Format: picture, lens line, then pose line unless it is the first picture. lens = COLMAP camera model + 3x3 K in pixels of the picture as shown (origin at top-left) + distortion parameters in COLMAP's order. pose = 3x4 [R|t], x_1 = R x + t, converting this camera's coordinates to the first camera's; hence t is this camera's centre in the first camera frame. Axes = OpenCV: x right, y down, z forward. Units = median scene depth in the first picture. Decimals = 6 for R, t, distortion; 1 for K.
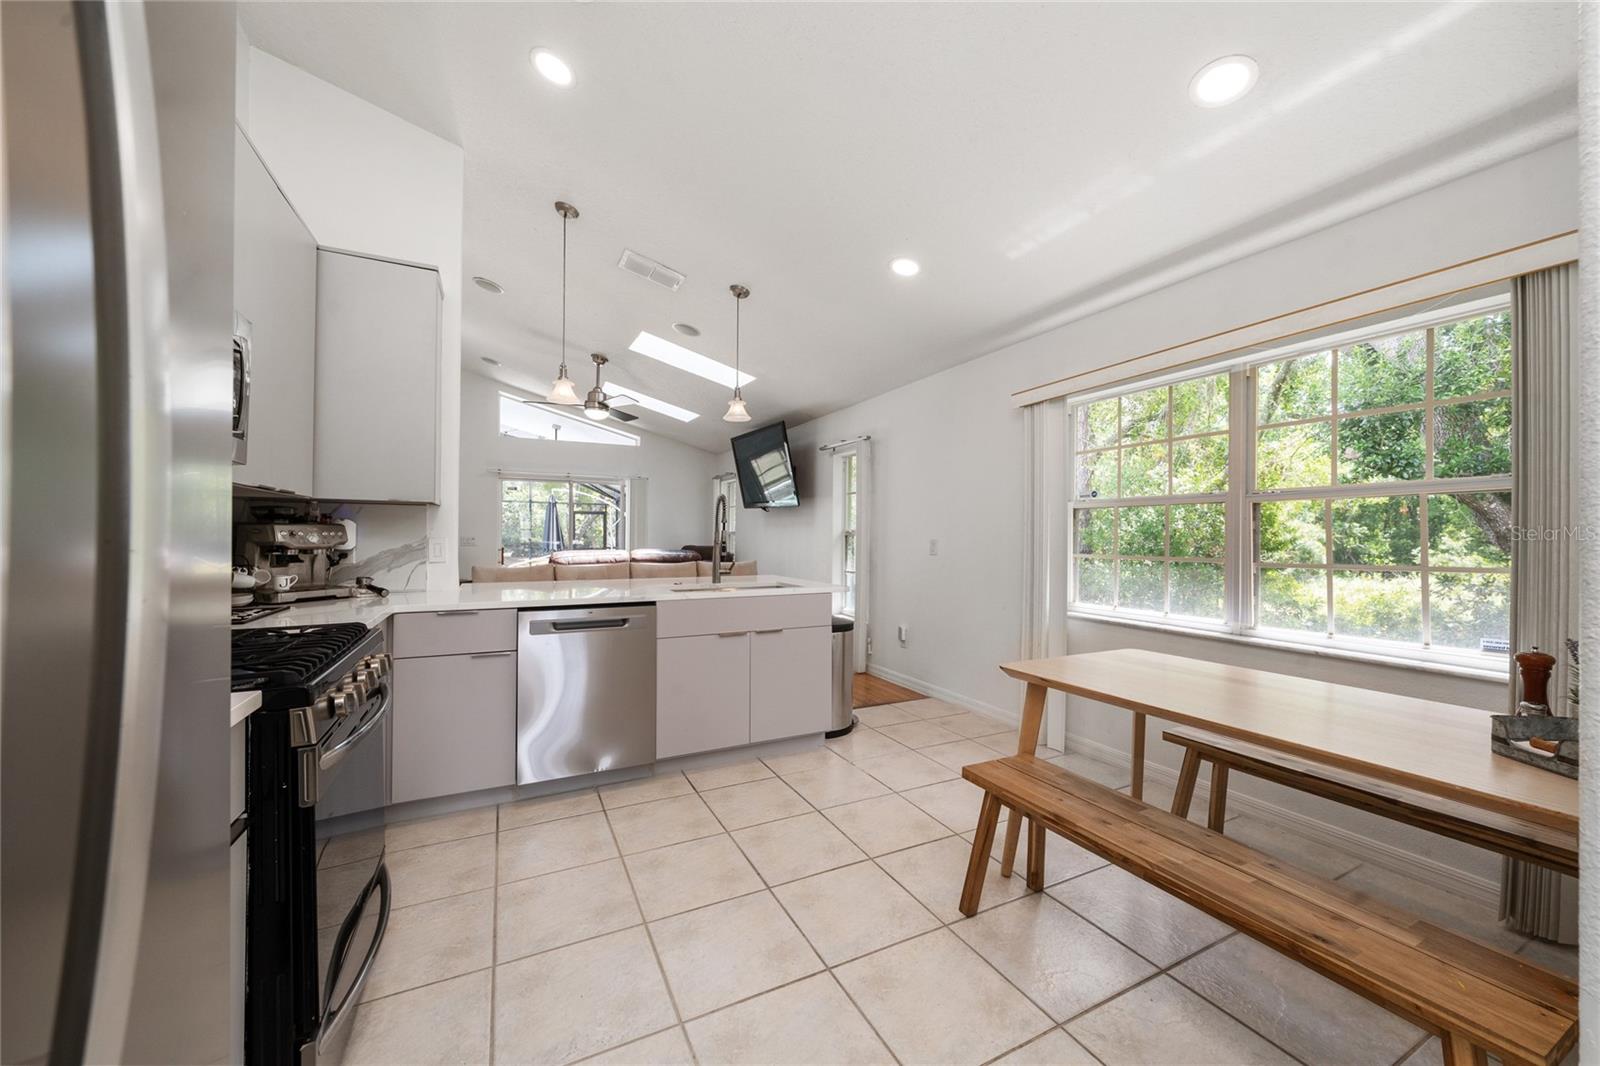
lens RADIAL K [[589.0, 0, 797.3], [0, 589.0, 539.6], [0, 0, 1]] dist [-0.000246, -0.000043]
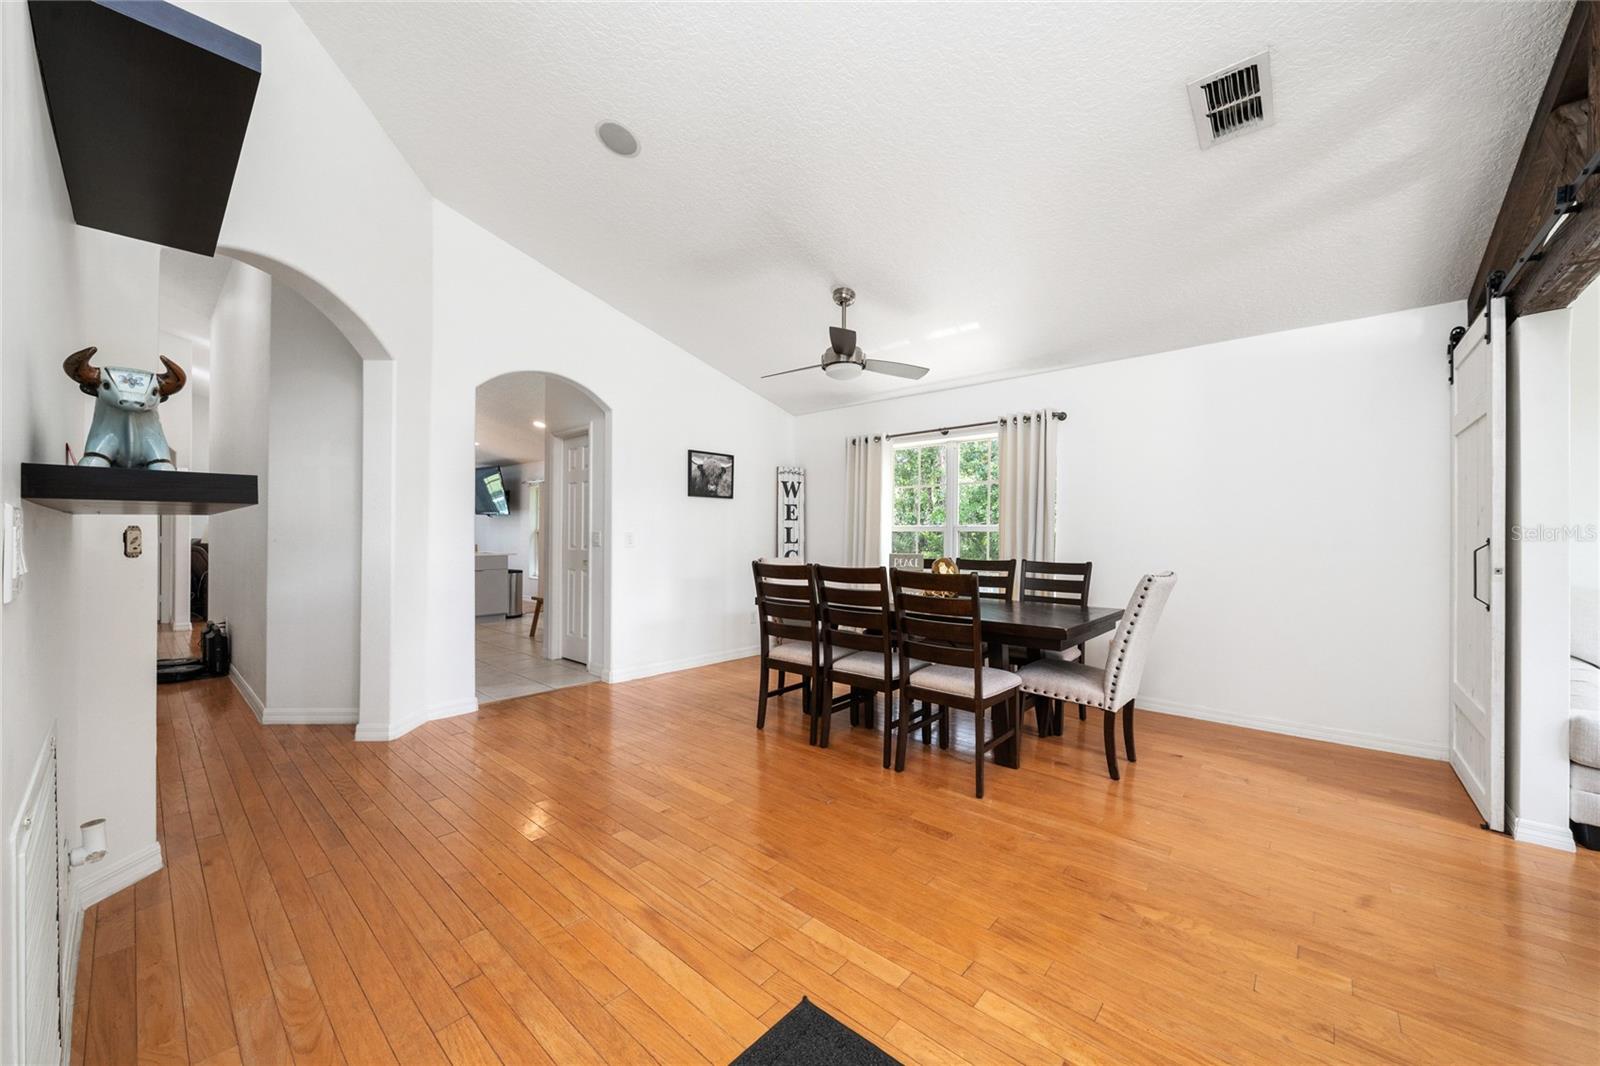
lens RADIAL K [[589.0, 0, 797.3], [0, 589.0, 539.6], [0, 0, 1]] dist [-0.000246, -0.000043]
pose [[0.925834, -0.004446, 0.377903, 0.194720], [0.003848, 0.999990, 0.002336, 0.020824], [-0.377910, -0.000709, 0.925842, -1.290763]]
